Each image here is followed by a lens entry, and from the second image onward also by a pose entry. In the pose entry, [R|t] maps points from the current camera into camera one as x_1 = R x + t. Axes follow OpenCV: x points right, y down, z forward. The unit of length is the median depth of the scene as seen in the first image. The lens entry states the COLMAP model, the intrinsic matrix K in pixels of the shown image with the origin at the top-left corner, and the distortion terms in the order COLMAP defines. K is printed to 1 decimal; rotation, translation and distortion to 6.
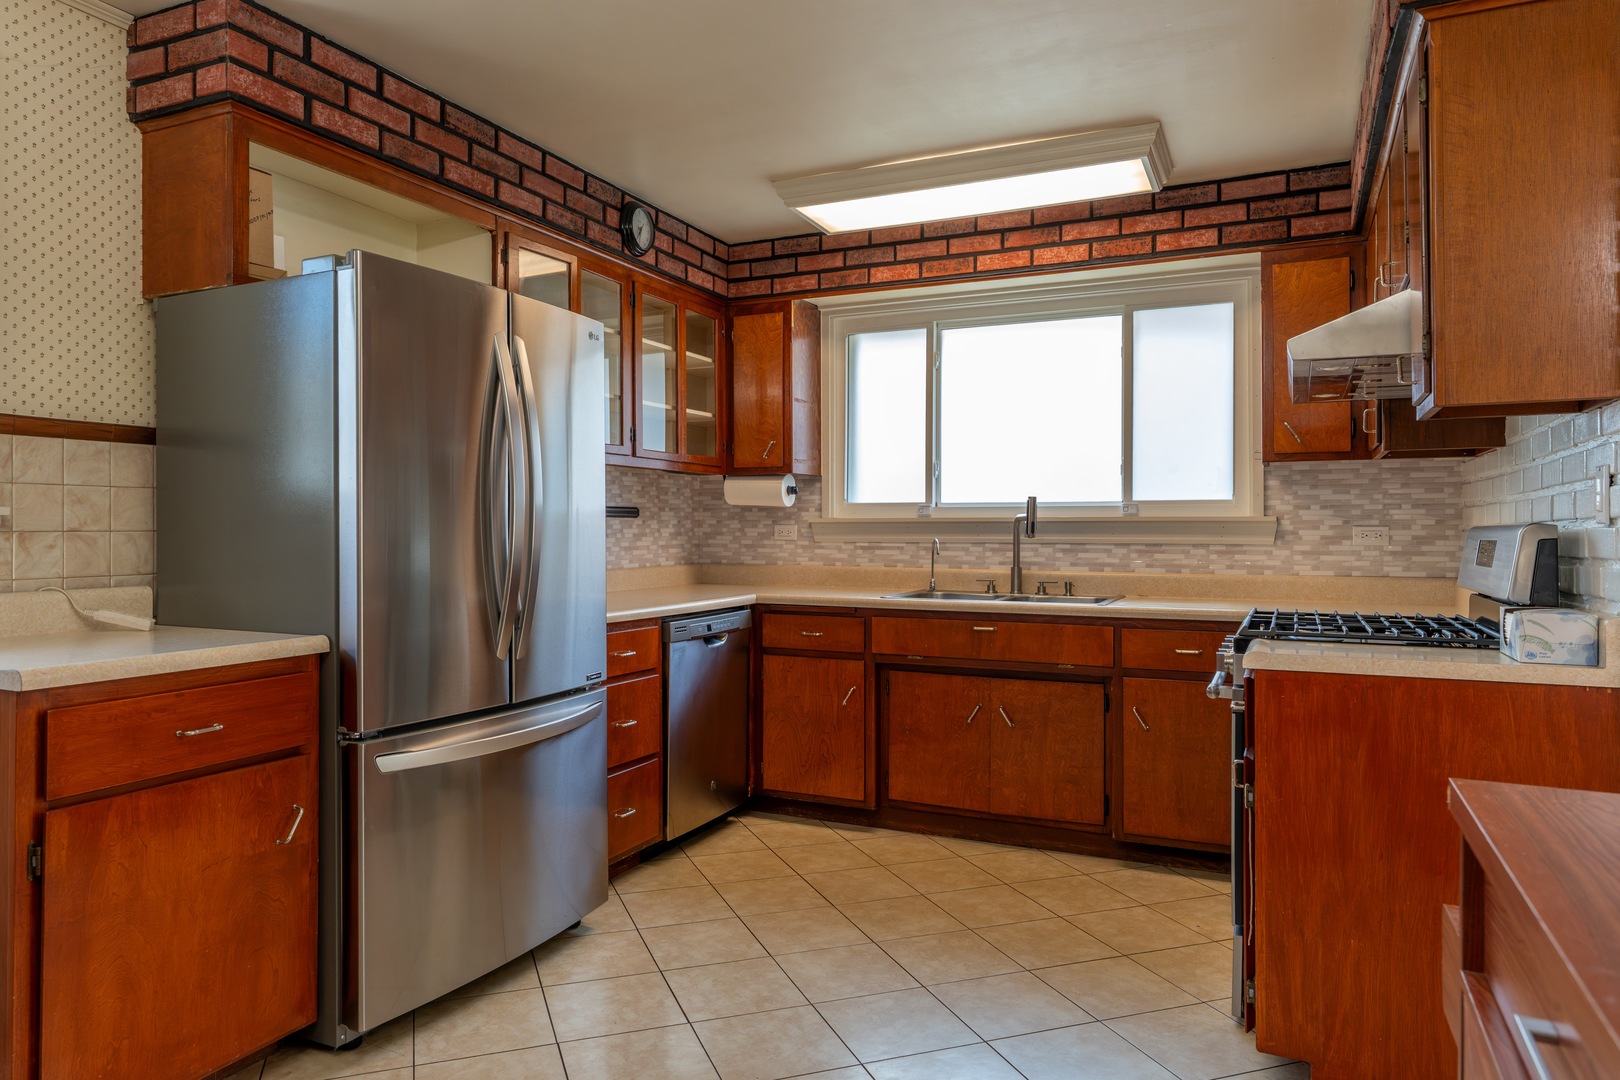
lens RADIAL K [[1037.1, 0, 803.8], [0, 1037.1, 522.4], [0, 0, 1]] dist [0.000939, 0.000032]
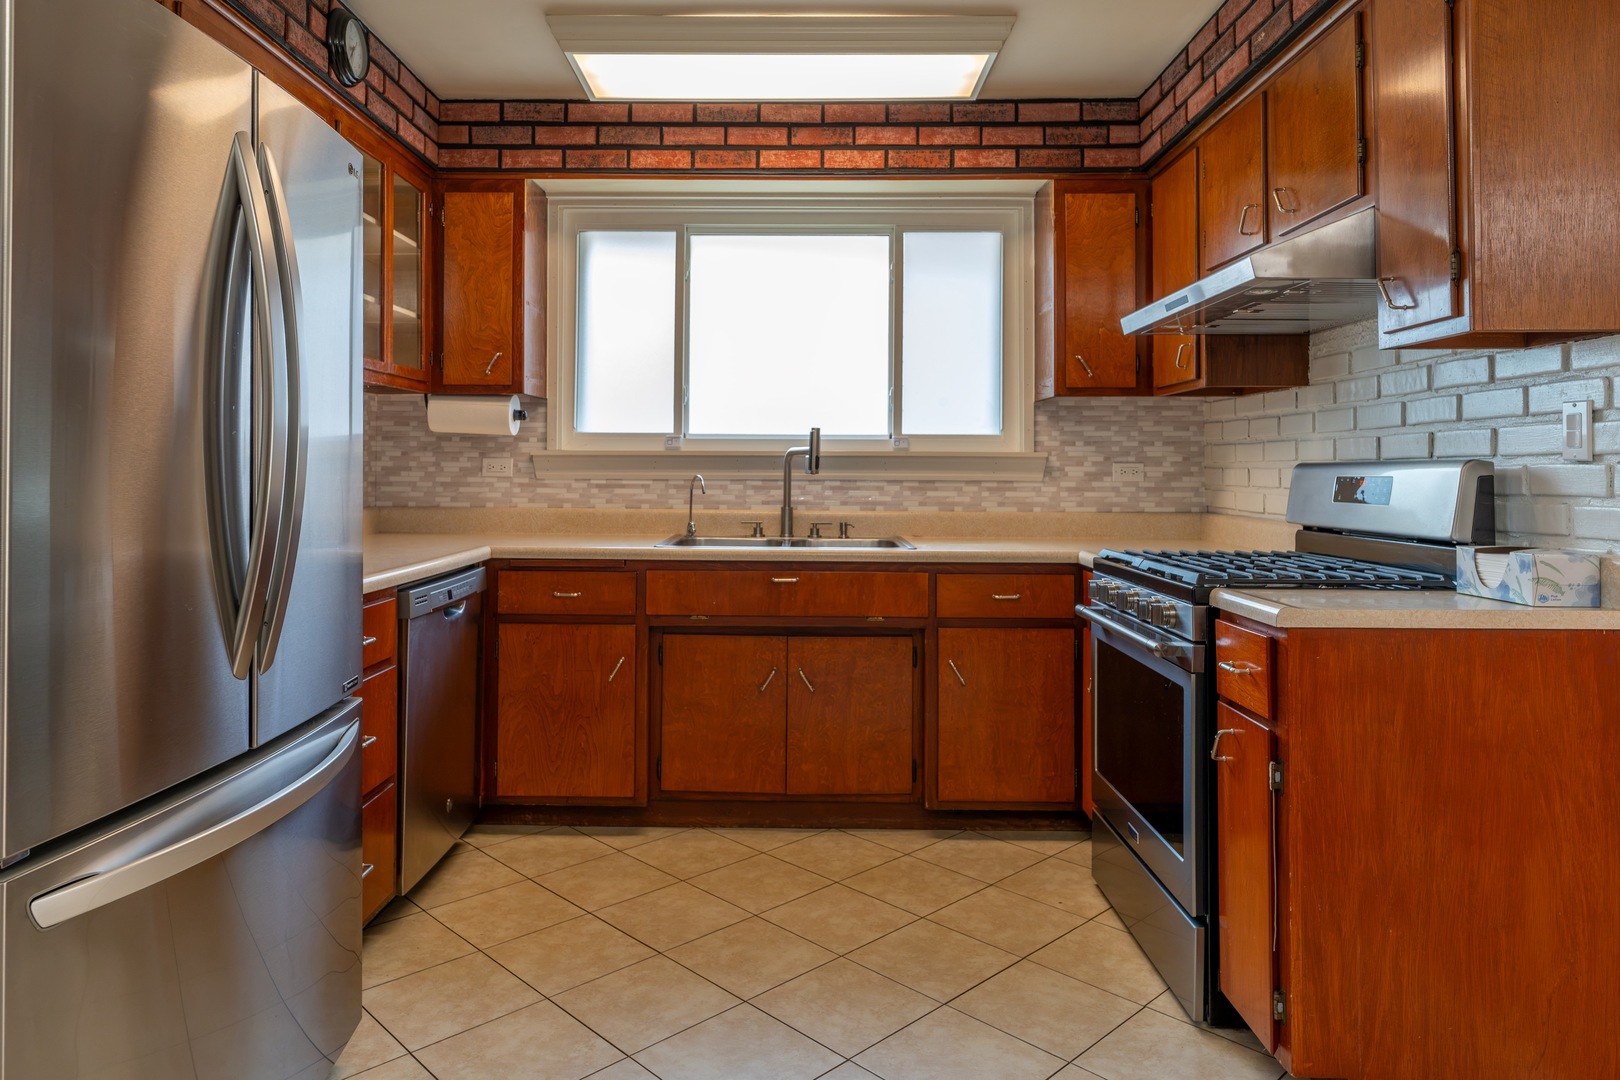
lens RADIAL K [[1017.9, 0, 794.7], [0, 1017.9, 446.6], [0, 0, 1]] dist [0.002319, 0.000341]
pose [[0.913809, 0.011085, 0.405994, -0.157221], [-0.006228, 0.999892, -0.013282, 0.003029], [-0.406097, 0.009609, 0.913779, 0.219563]]
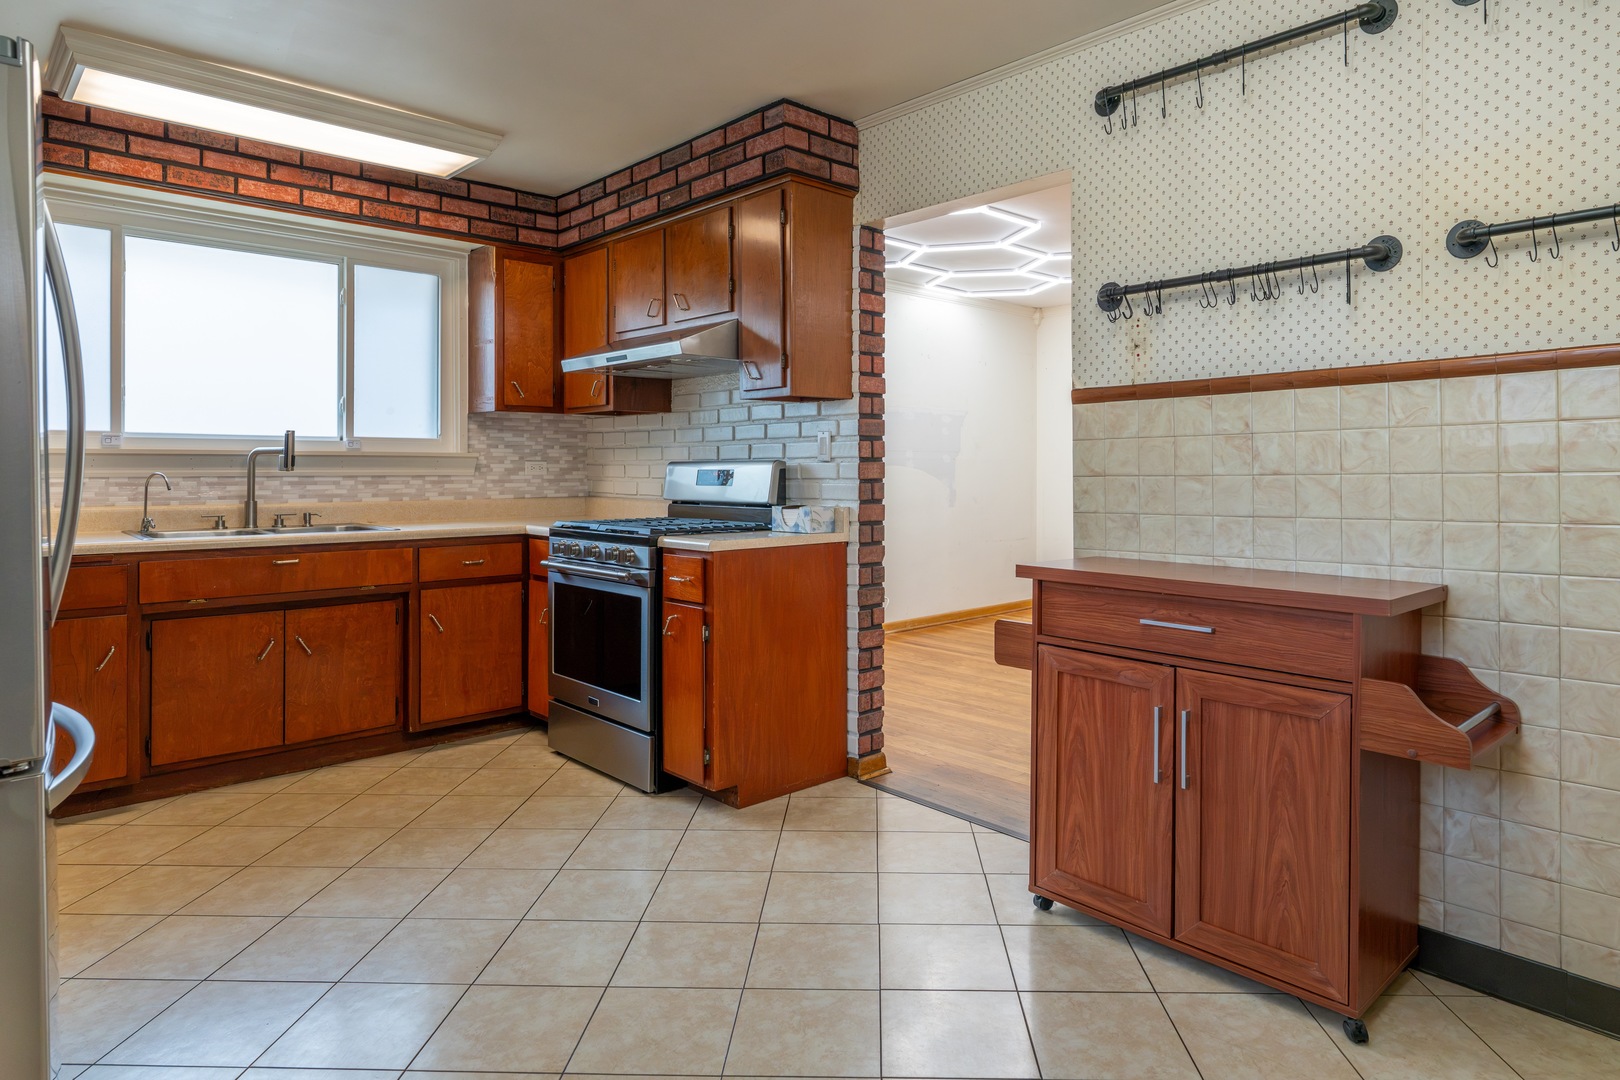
lens RADIAL K [[939.9, 0, 849.7], [0, 939.9, 471.6], [0, 0, 1]] dist [0.001150, 0.000683]
pose [[0.364505, -0.005425, 0.931186, -0.459434], [-0.008108, 0.999927, 0.008999, 0.002933], [-0.931166, -0.010830, 0.364434, 0.159192]]
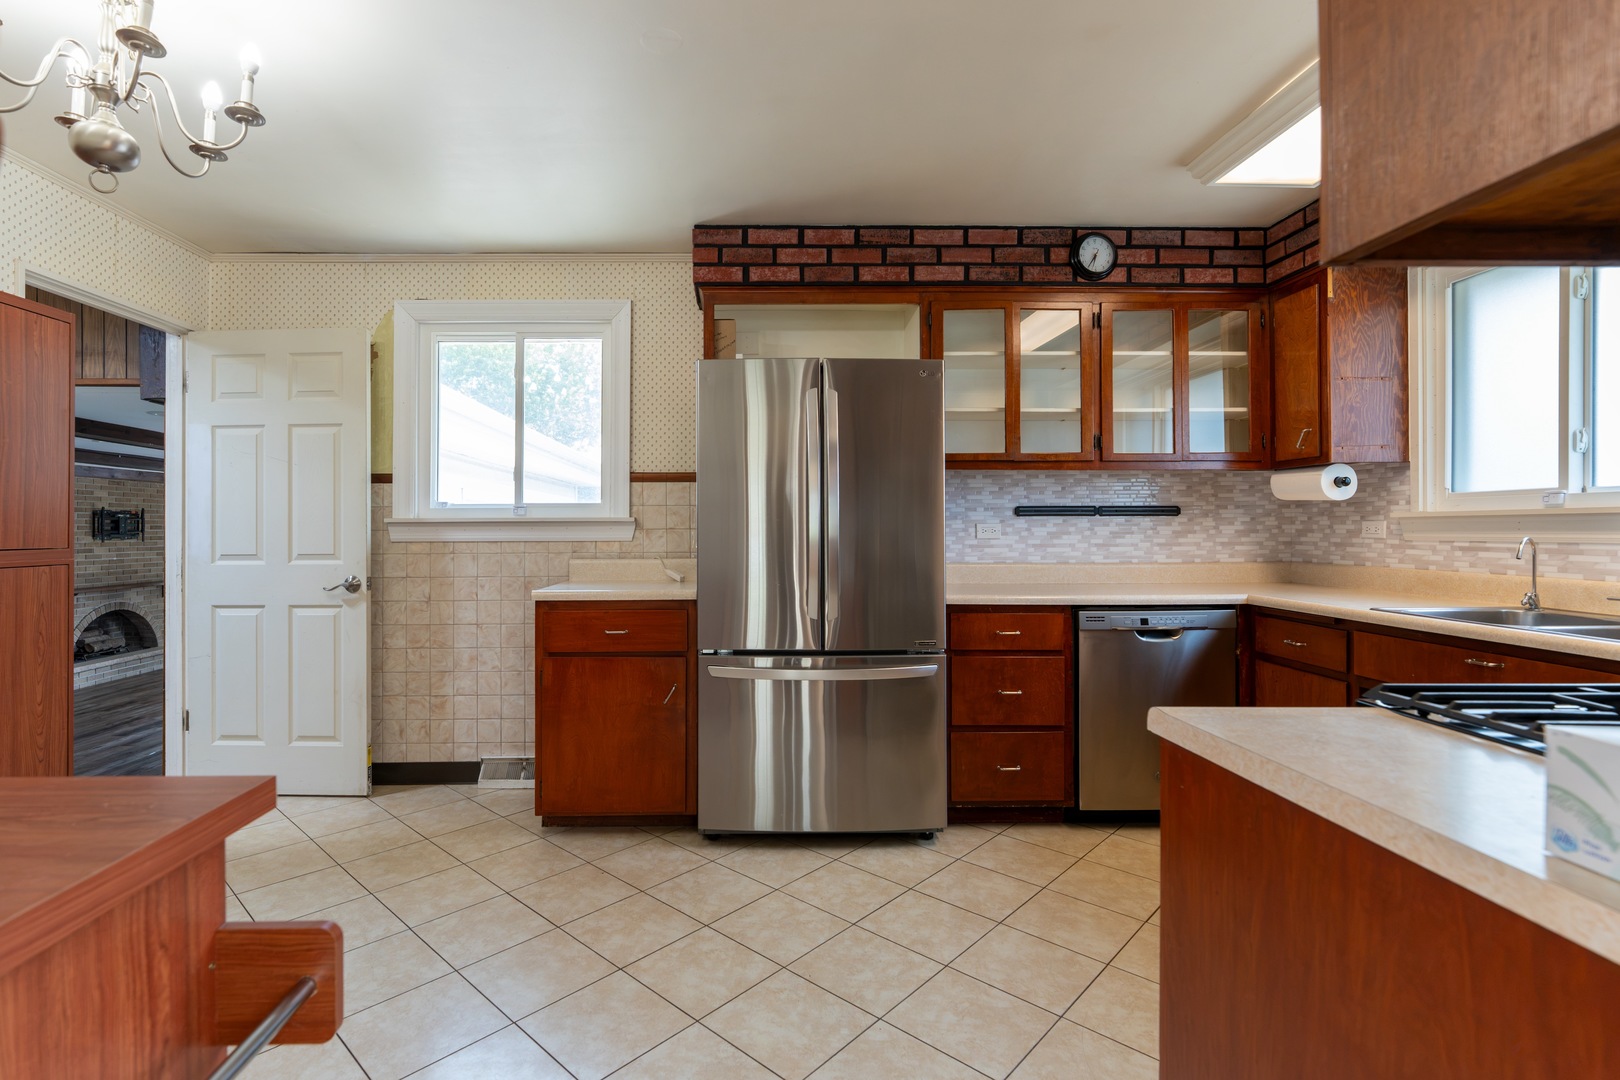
lens RADIAL K [[783.3, 0, 776.5], [0, 783.3, 528.5], [0, 0, 1]] dist [0.000525, -0.000078]
pose [[0.442666, -0.003217, -0.896681, 0.429780], [0.008644, 0.999962, 0.000679, 0.004934], [0.896645, -0.008051, 0.442678, 0.315138]]
